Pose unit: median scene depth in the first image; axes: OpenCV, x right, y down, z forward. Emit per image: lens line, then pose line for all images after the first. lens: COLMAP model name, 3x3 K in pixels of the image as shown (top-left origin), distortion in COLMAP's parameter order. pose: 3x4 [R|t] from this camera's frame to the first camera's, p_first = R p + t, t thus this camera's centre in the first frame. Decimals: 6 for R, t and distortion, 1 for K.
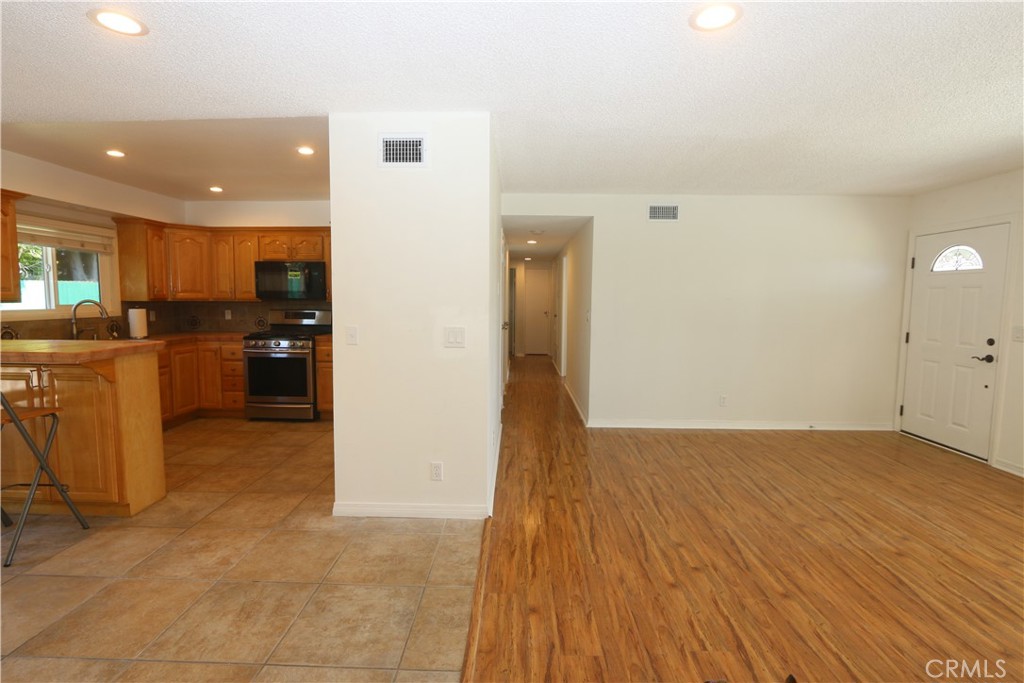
lens RADIAL K [[469.1, 0, 506.5], [0, 469.1, 335.1], [0, 0, 1]] dist [-0.014429, 0.001441]
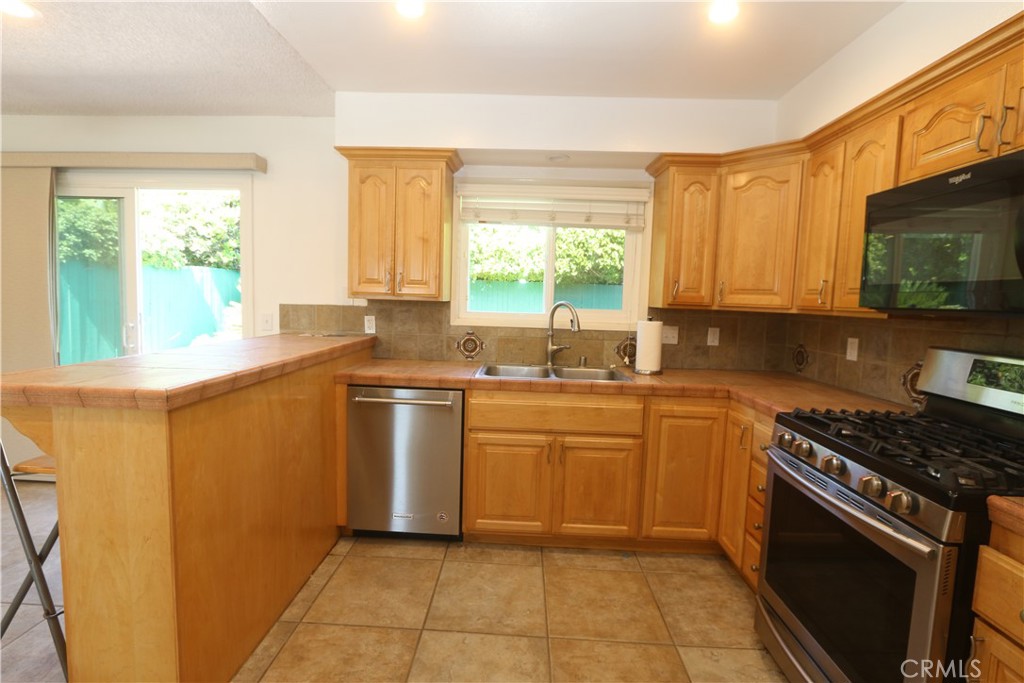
lens RADIAL K [[469.1, 0, 506.5], [0, 469.1, 335.1], [0, 0, 1]] dist [-0.014429, 0.001441]
pose [[-0.008952, 0.070750, -0.997454, -0.351722], [-0.112045, 0.991141, 0.071308, -0.095664], [0.993663, 0.112398, -0.000946, 1.308187]]
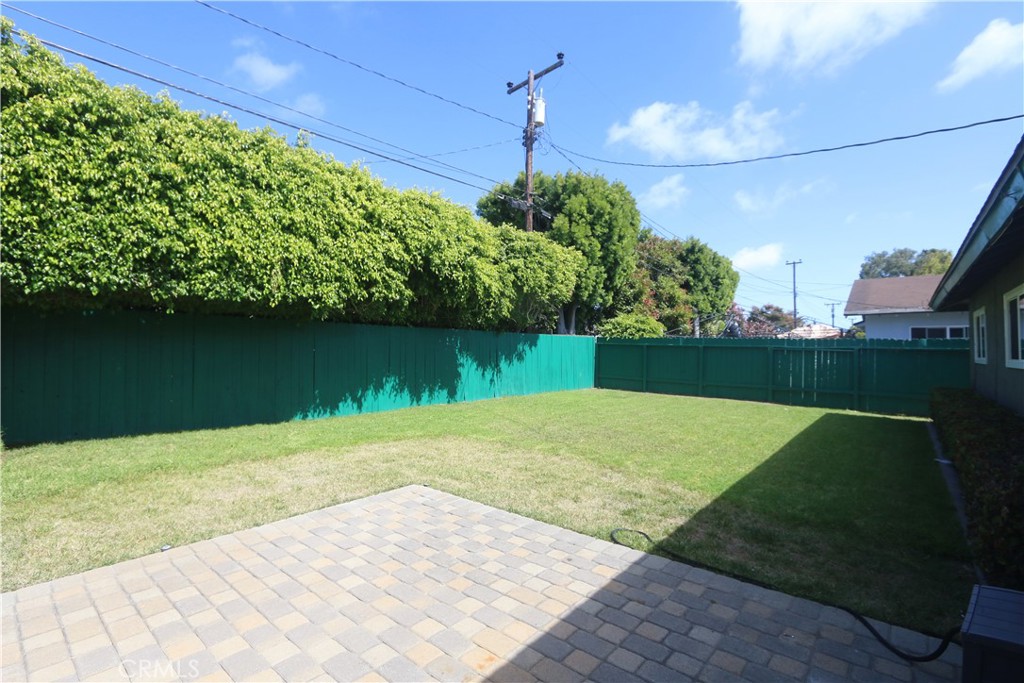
lens RADIAL K [[469.3, 0, 507.1], [0, 469.3, 331.8], [0, 0, 1]] dist [-0.014760, 0.000658]
pose [[0.781535, -0.020323, -0.623530, -1.742454], [-0.056101, 0.993131, -0.102686, -0.027377], [0.621334, 0.115234, 0.775026, 0.449739]]
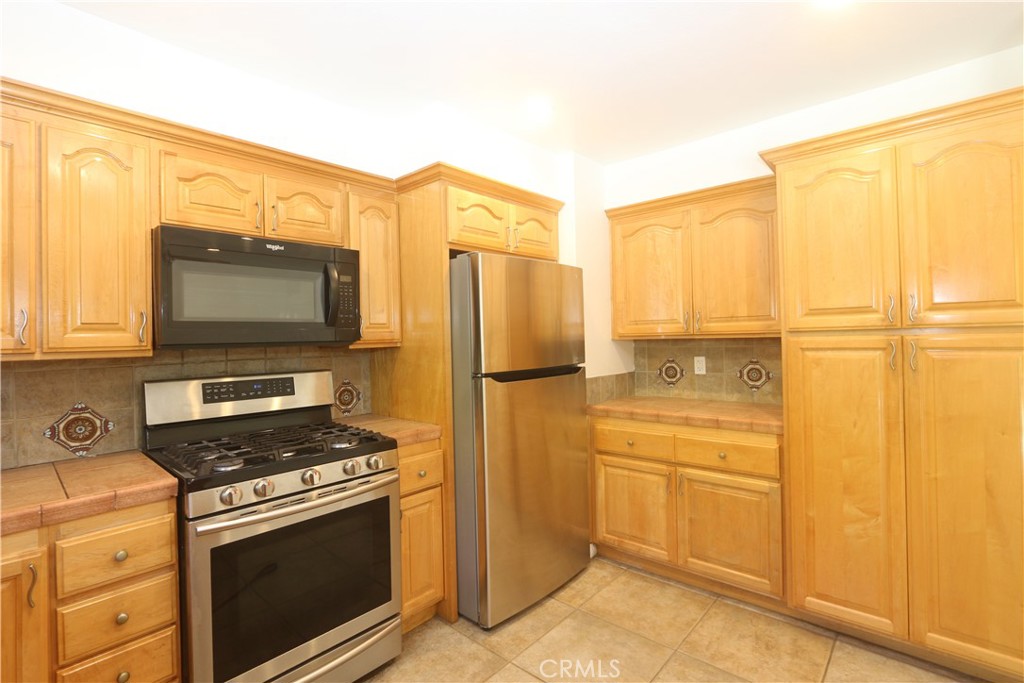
lens RADIAL K [[471.9, 0, 506.4], [0, 471.9, 333.8], [0, 0, 1]] dist [-0.014189, 0.000832]
pose [[0.651444, -0.017535, 0.758494, -1.077134], [0.088385, 0.994680, -0.052915, -0.087885], [-0.753531, 0.101510, 0.649528, 1.101635]]
